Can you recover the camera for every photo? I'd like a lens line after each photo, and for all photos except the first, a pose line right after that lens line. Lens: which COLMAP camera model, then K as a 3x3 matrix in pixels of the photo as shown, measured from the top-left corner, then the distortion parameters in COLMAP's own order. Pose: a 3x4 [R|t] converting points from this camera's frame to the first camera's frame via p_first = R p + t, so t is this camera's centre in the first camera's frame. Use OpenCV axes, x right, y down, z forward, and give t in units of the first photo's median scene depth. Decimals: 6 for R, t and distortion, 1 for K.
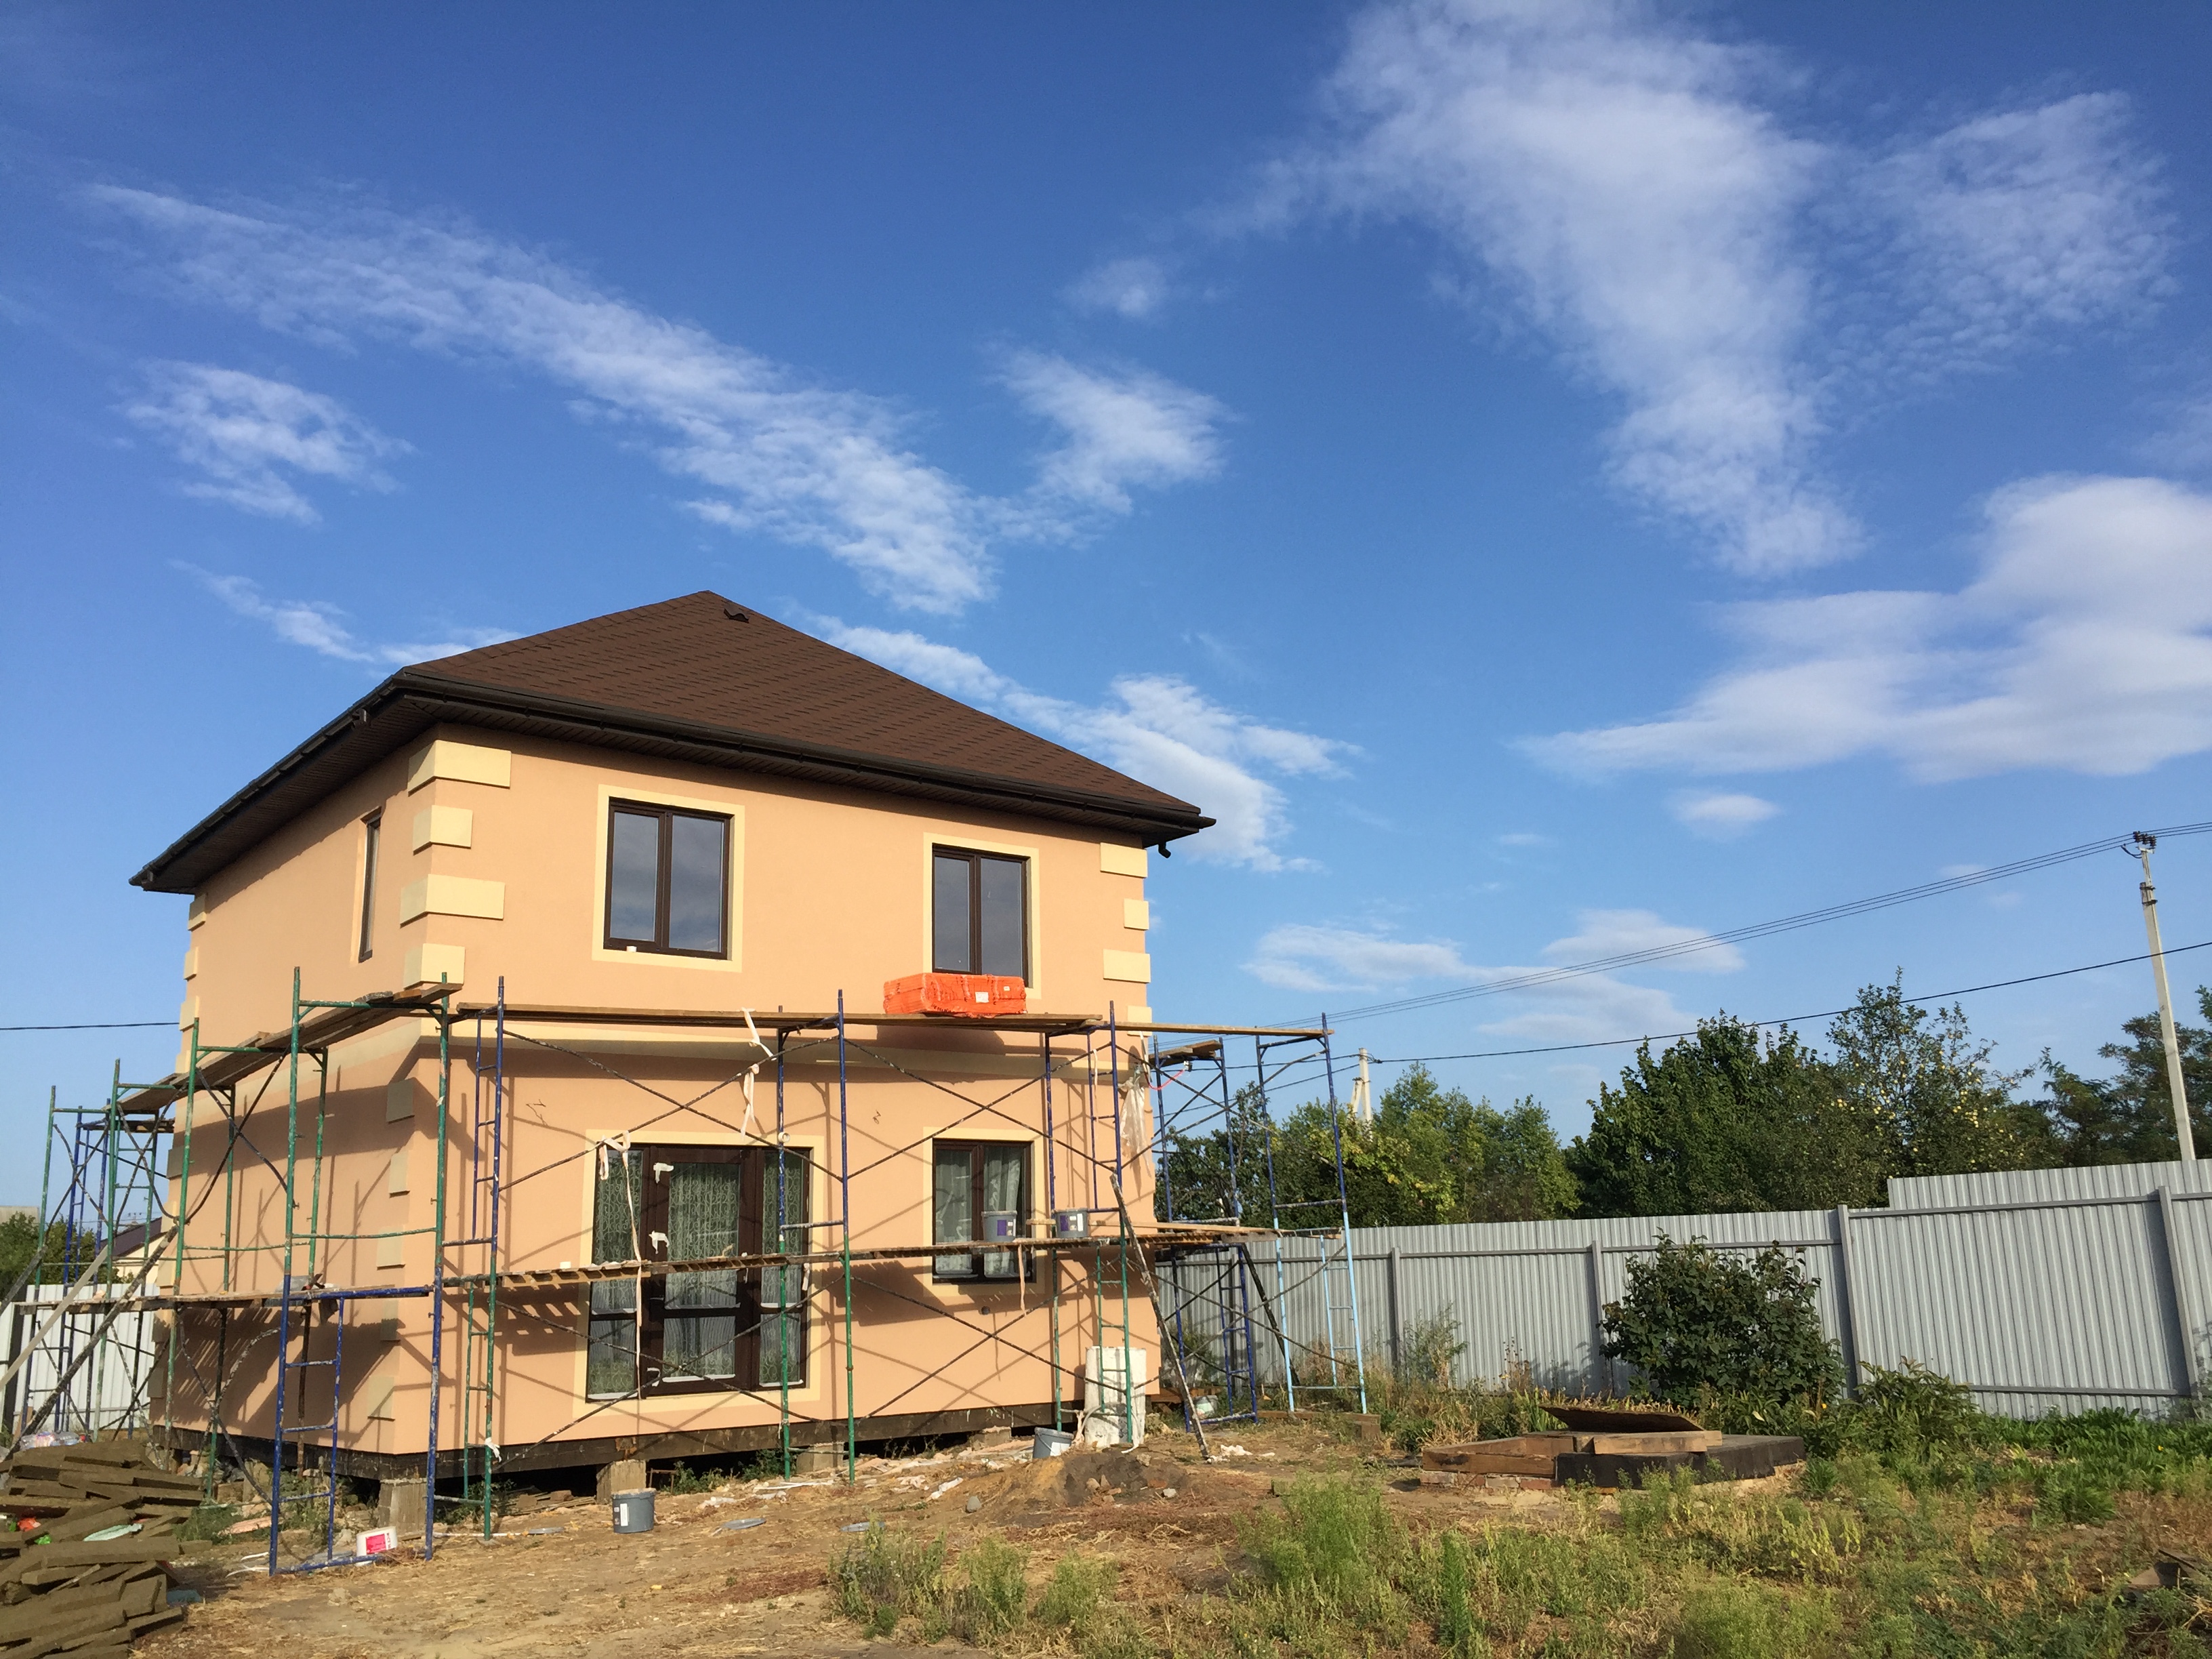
lens RADIAL K [[1870.0, 0, 1110.2], [0, 1870.0, 832.3], [0, 0, 1]] dist [0.088176, -0.070627]
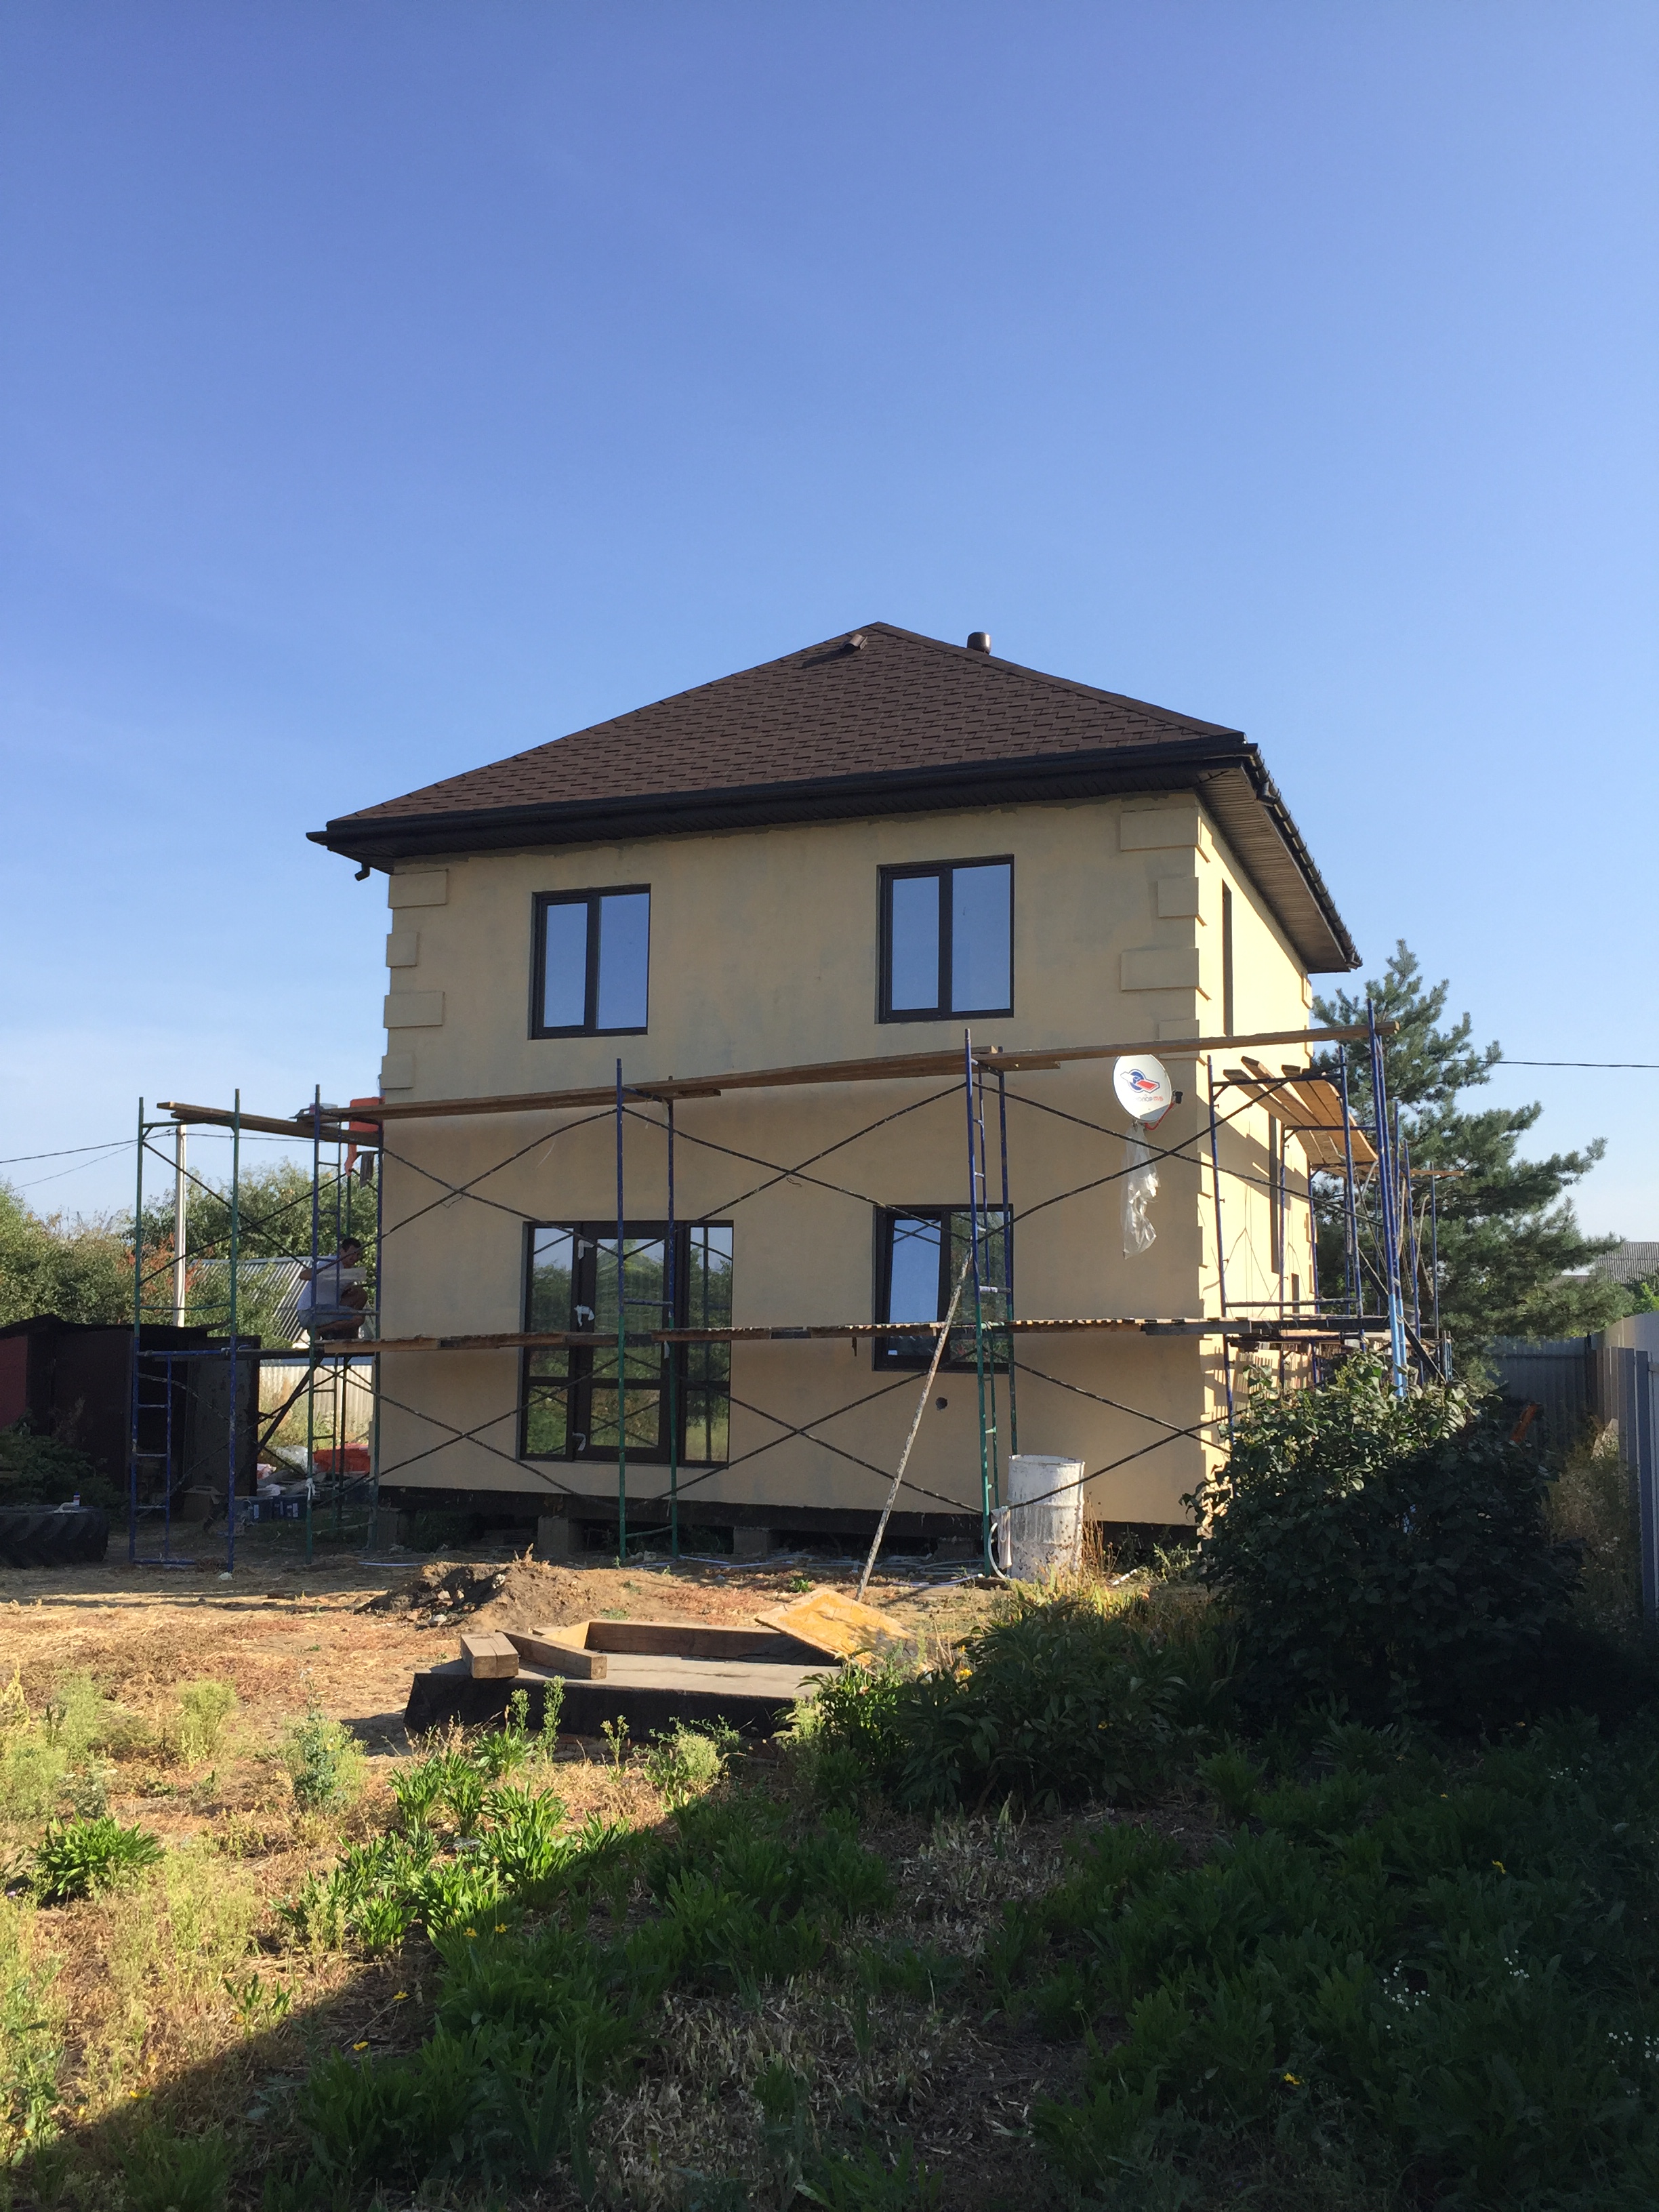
lens RADIAL K [[1872.3, 0, 829.5], [0, 1872.3, 1106.0], [0, 0, 1]] dist [0.135502, -0.308365]
pose [[0.516940, -0.069402, -0.853203, 0.699074], [0.175141, 0.984198, 0.026057, 0.100334], [0.837913, -0.162901, 0.520927, 0.587710]]
